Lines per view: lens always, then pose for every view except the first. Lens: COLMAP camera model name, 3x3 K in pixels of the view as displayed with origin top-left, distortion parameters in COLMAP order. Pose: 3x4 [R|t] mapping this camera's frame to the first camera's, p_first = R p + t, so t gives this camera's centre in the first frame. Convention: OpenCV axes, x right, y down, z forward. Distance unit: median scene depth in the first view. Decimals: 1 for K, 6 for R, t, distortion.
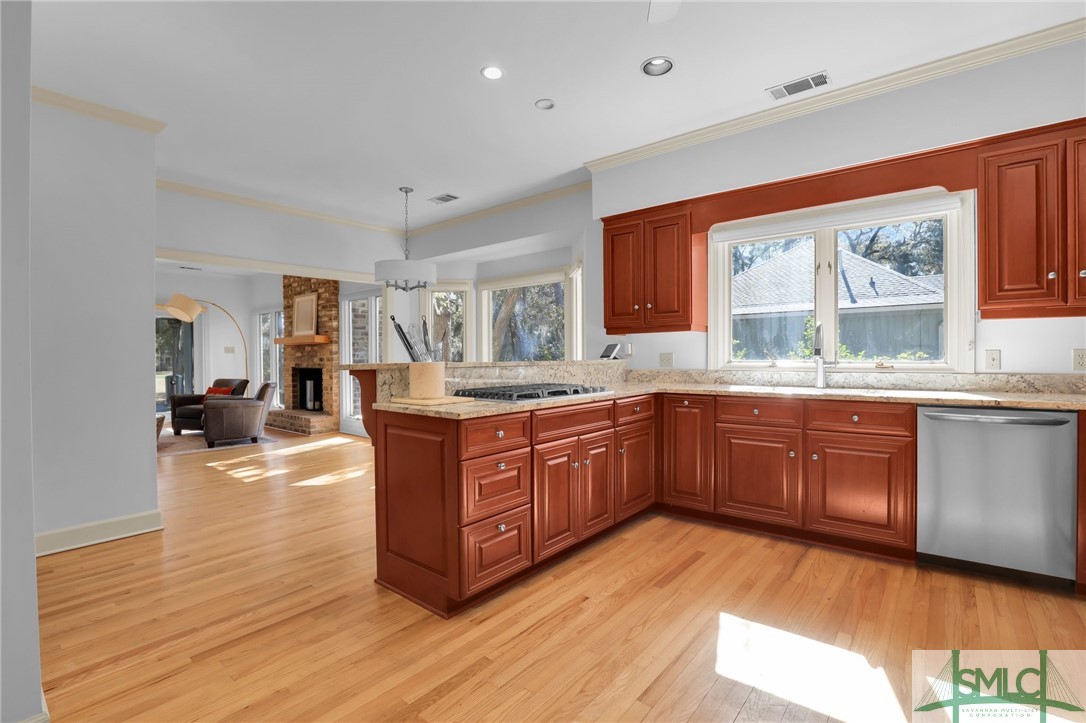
lens RADIAL K [[497.7, 0, 552.9], [0, 497.7, 359.6], [0, 0, 1]] dist [-0.032321, 0.001219]
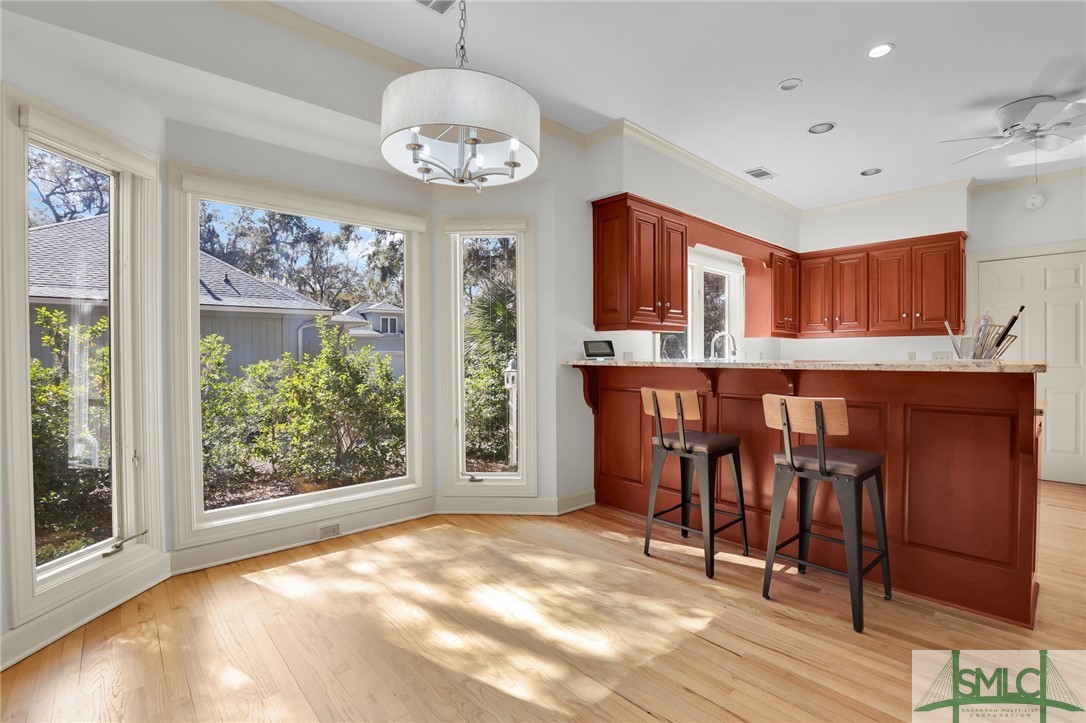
lens RADIAL K [[497.7, 0, 542.3], [0, 497.7, 357.3], [0, 0, 1]] dist [-0.032321, 0.001219]
pose [[0.160601, 0.003920, 0.987012, -0.657919], [0.005581, 0.999973, -0.004879, 0.002341], [-0.987004, 0.006292, 0.160574, 0.862305]]
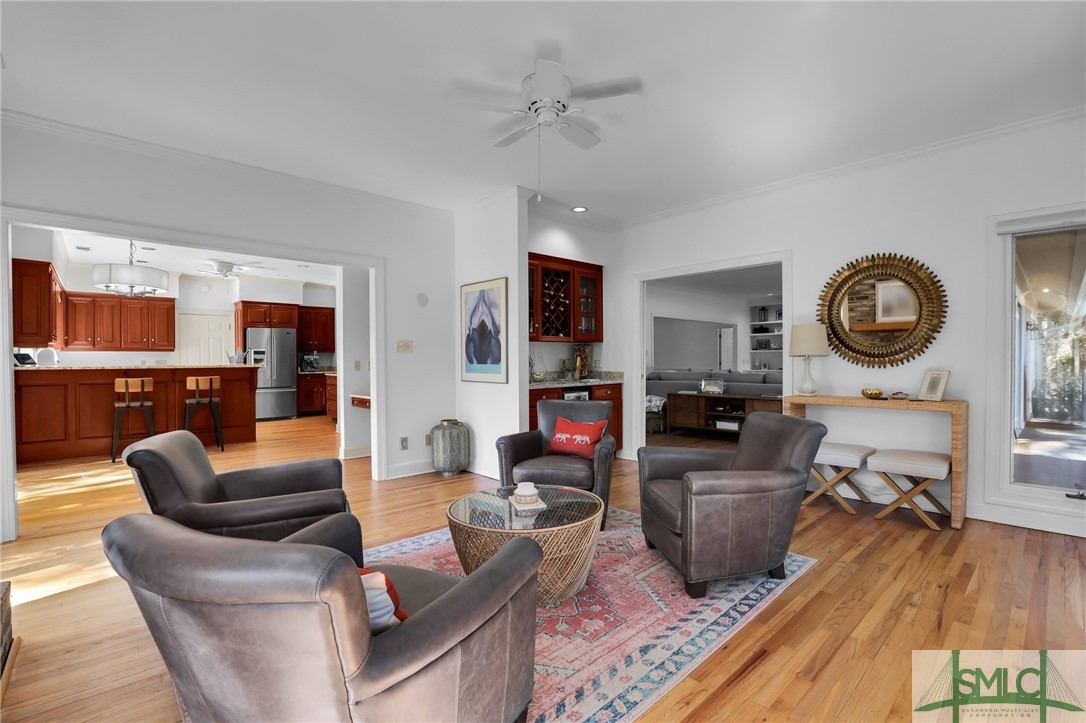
lens RADIAL K [[497.7, 0, 561.7], [0, 497.7, 358.5], [0, 0, 1]] dist [-0.032321, 0.001219]
pose [[-0.992536, 0.011540, 0.121409, -1.233018], [0.011969, 0.999924, 0.002803, -0.003112], [-0.121367, 0.004235, -0.992599, 1.808445]]
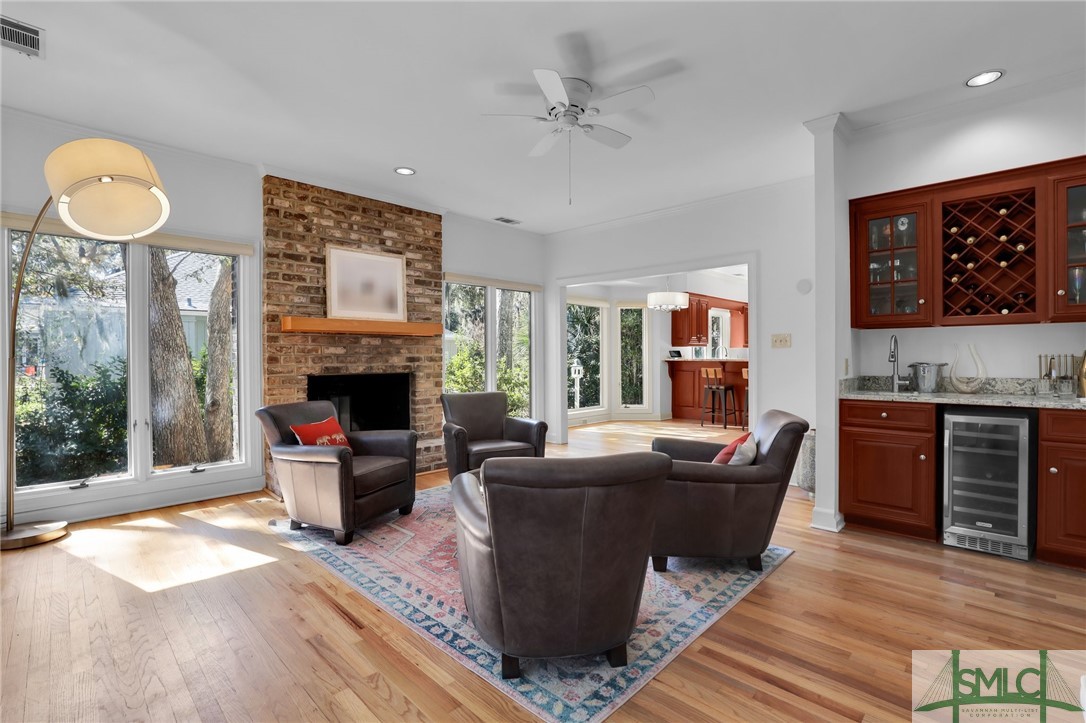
lens RADIAL K [[497.7, 0, 545.6], [0, 497.7, 363.1], [0, 0, 1]] dist [-0.032321, 0.001219]
pose [[0.097941, -0.008674, 0.995154, -1.758504], [0.008067, 0.999936, 0.007922, 0.001592], [-0.995160, 0.007252, 0.098004, 1.189781]]
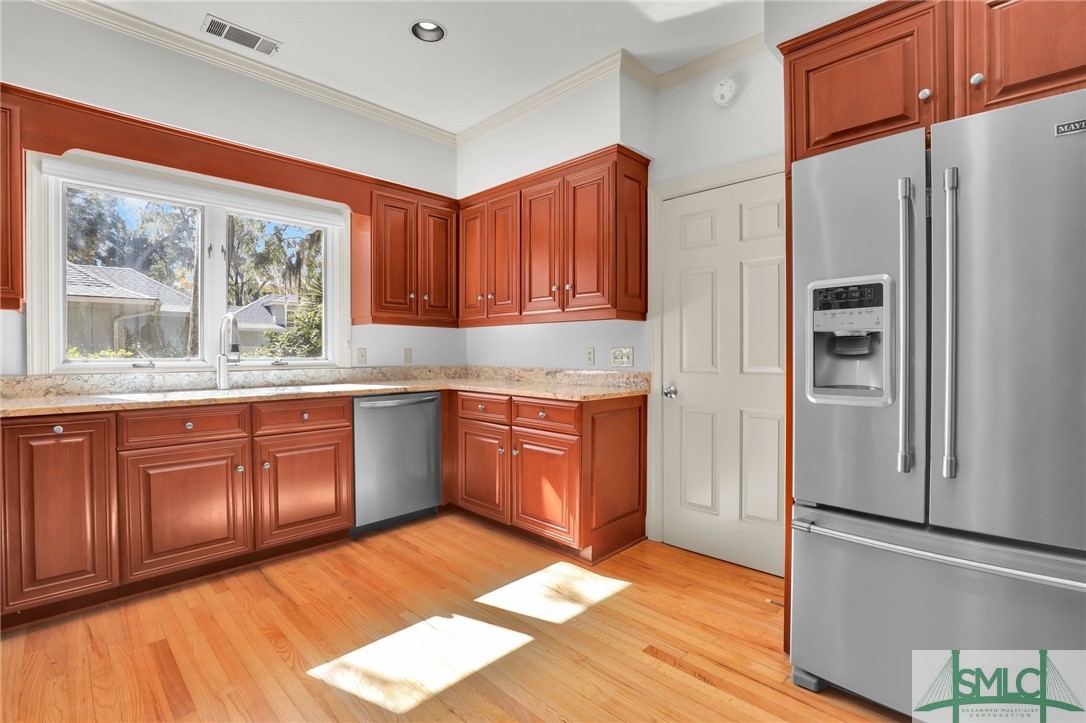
lens RADIAL K [[497.7, 0, 544.8], [0, 497.7, 359.7], [0, 0, 1]] dist [-0.032321, 0.001219]
pose [[0.082514, -0.009098, 0.996548, -0.306488], [0.006432, 0.999942, 0.008597, 0.001012], [-0.996569, 0.005700, 0.082567, 0.410519]]
